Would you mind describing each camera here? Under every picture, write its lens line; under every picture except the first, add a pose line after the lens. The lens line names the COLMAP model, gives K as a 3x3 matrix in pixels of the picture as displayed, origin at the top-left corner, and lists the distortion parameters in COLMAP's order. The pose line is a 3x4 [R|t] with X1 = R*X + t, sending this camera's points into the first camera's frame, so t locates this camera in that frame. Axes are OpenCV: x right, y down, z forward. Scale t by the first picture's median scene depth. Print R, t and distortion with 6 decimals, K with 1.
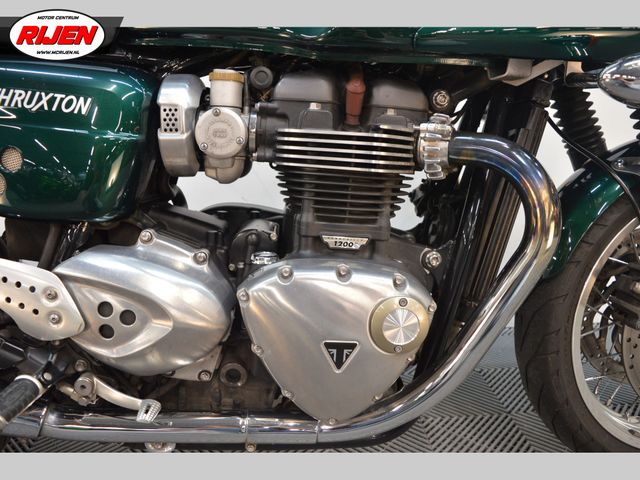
lens RADIAL K [[502.1, 0, 320.0], [0, 502.1, 240.0], [0, 0, 1]] dist [-0.080717, 0.003084]
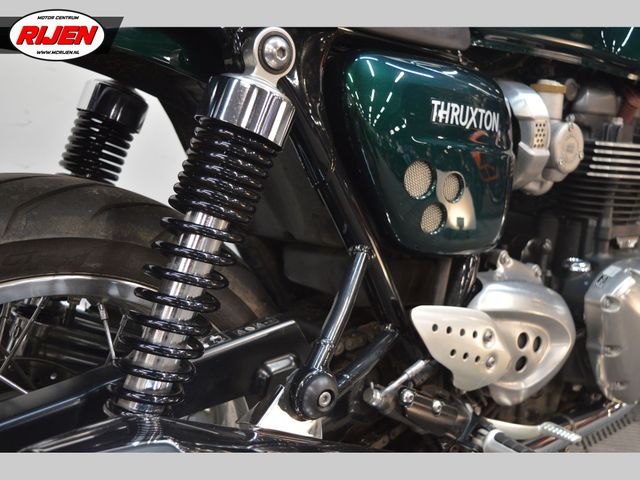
lens RADIAL K [[687.2, 0, 320.0], [0, 687.2, 240.0], [0, 0, 1]] dist [-0.078153, -0.004614]
pose [[0.827053, -0.105036, 0.552224, -1.380274], [0.075708, 0.994250, 0.075726, -0.169253], [-0.557003, -0.020822, 0.830250, 0.132967]]
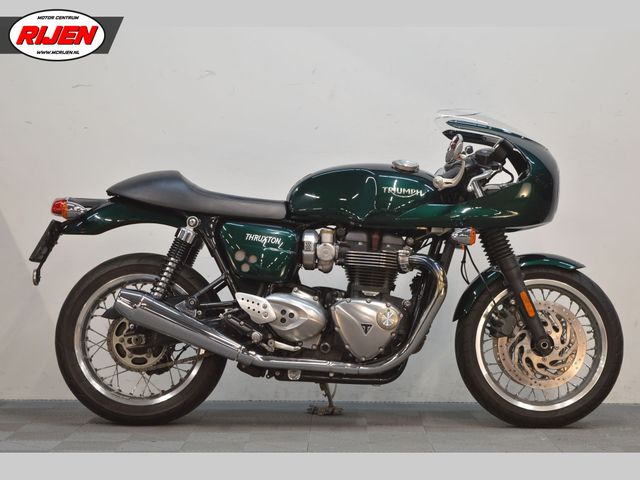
lens RADIAL K [[1510.7, 0, 320.0], [0, 1510.7, 240.0], [0, 0, 1]] dist [0.023250, 0.156056]
pose [[0.997551, 0.019531, -0.067167, 0.323919], [-0.033836, 0.975145, -0.218968, 1.533589], [0.061221, 0.220705, 0.973417, -7.073101]]
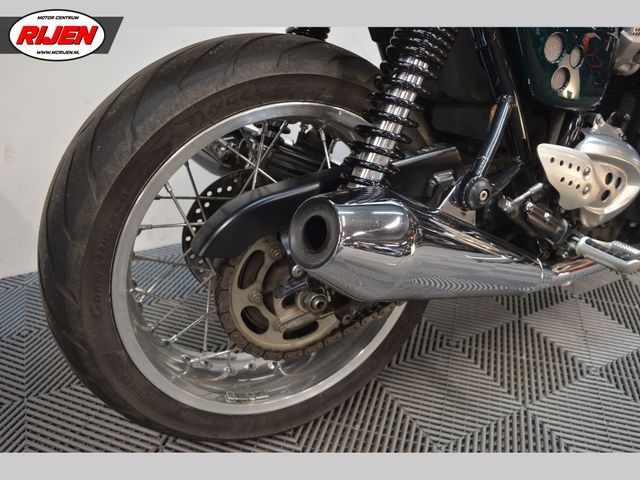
lens RADIAL K [[502.1, 0, 320.0], [0, 502.1, 240.0], [0, 0, 1]] dist [-0.080717, 0.003084]
pose [[0.906655, -0.157788, 0.391255, -1.568178], [0.051711, 0.961994, 0.268131, -0.082674], [-0.418692, -0.222870, 0.880355, 0.146603]]
